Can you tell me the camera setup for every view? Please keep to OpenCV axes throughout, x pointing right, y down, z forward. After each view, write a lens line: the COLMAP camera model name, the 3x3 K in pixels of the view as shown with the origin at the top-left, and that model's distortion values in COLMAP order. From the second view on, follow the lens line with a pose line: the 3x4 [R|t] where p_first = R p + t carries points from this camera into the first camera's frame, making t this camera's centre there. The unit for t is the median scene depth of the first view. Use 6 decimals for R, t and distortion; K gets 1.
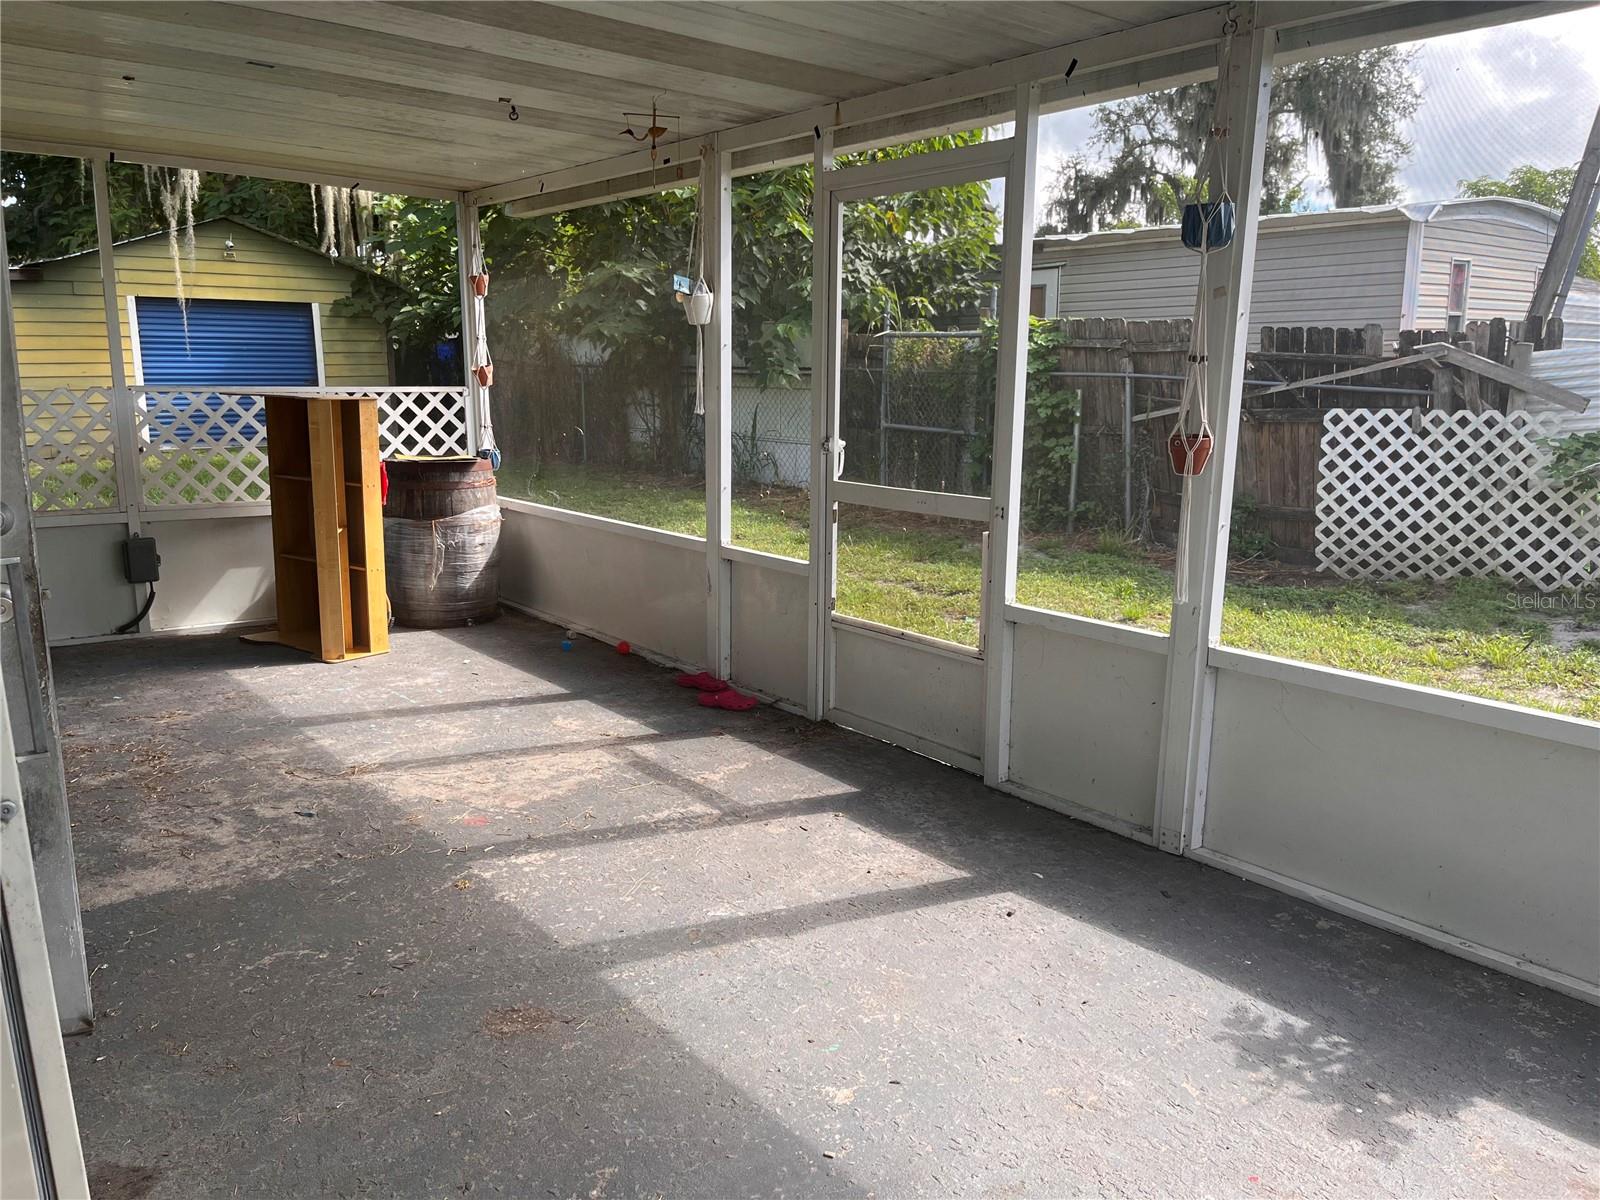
lens RADIAL K [[1215.2, 0, 801.5], [0, 1215.2, 603.5], [0, 0, 1]] dist [0.024073, -0.021640]
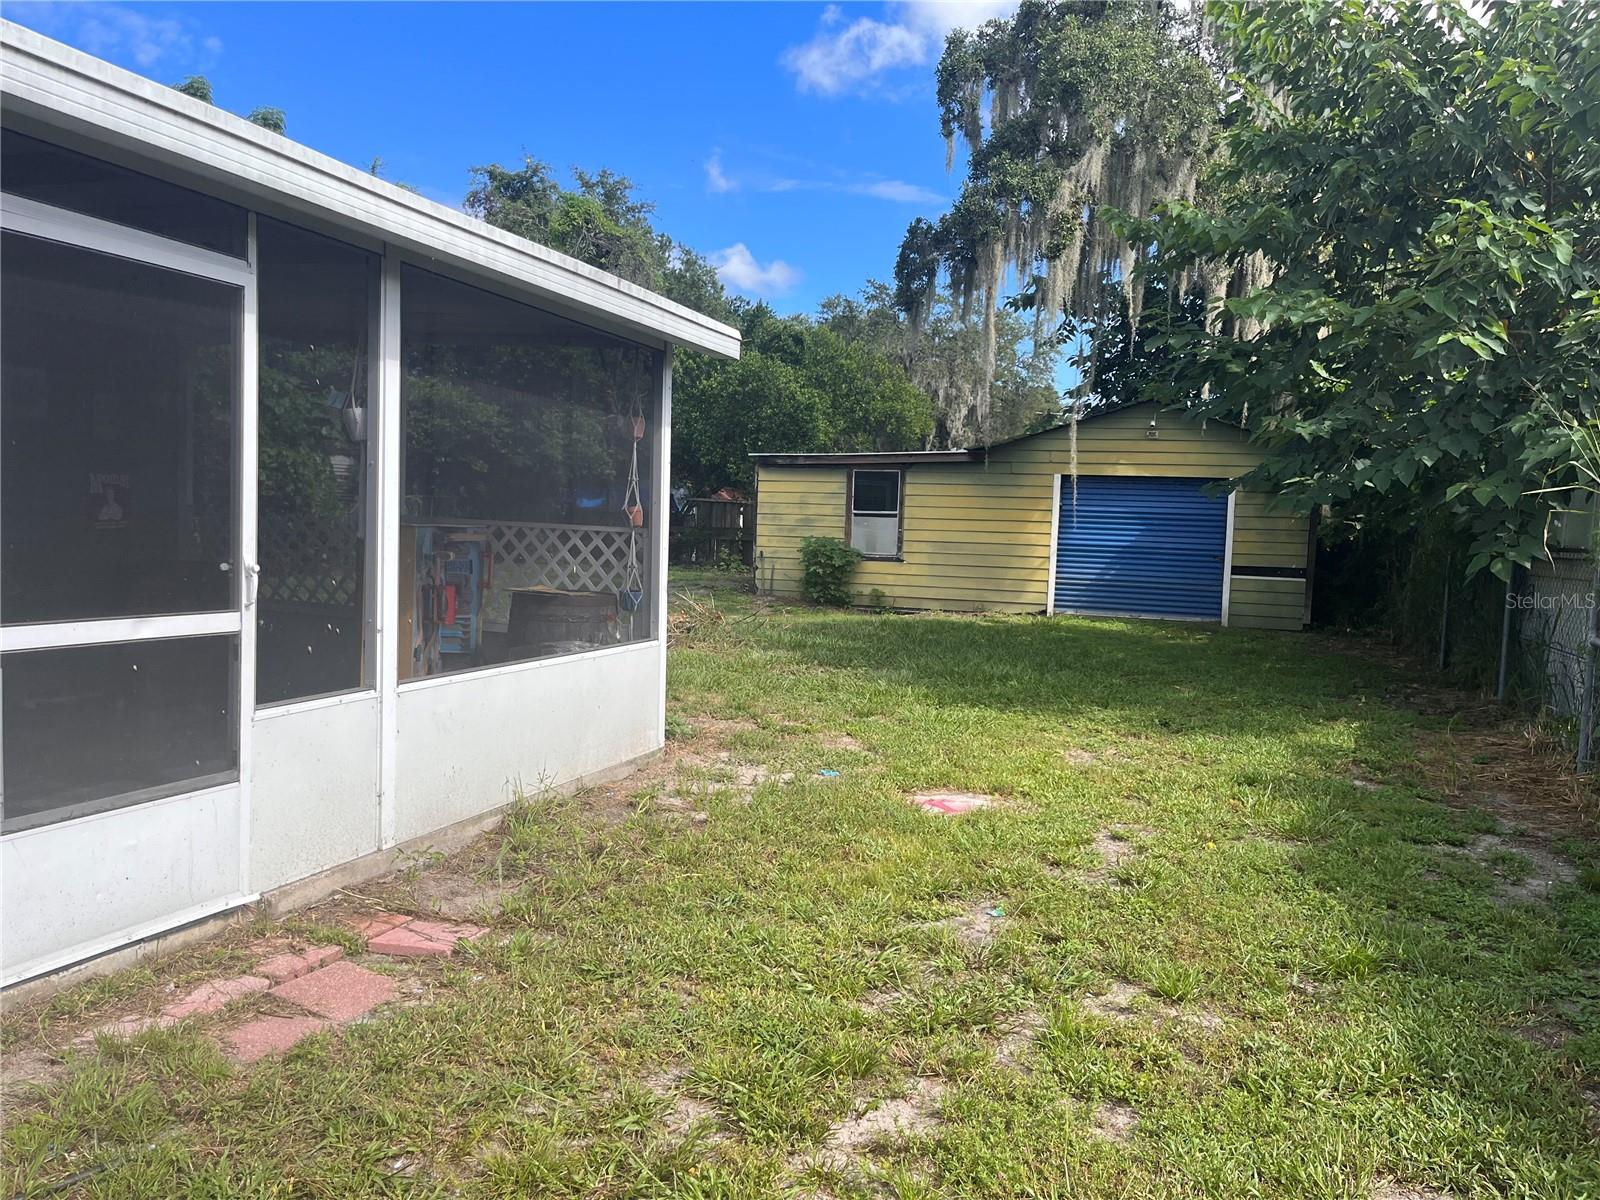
lens RADIAL K [[1215.2, 0, 801.2], [0, 1215.2, 600.6], [0, 0, 1]] dist [0.024073, -0.021640]
pose [[0.520575, 0.065974, -0.851263, 0.657110], [-0.200093, 0.978672, -0.046515, -0.101019], [0.830039, 0.194546, 0.522673, 0.609392]]
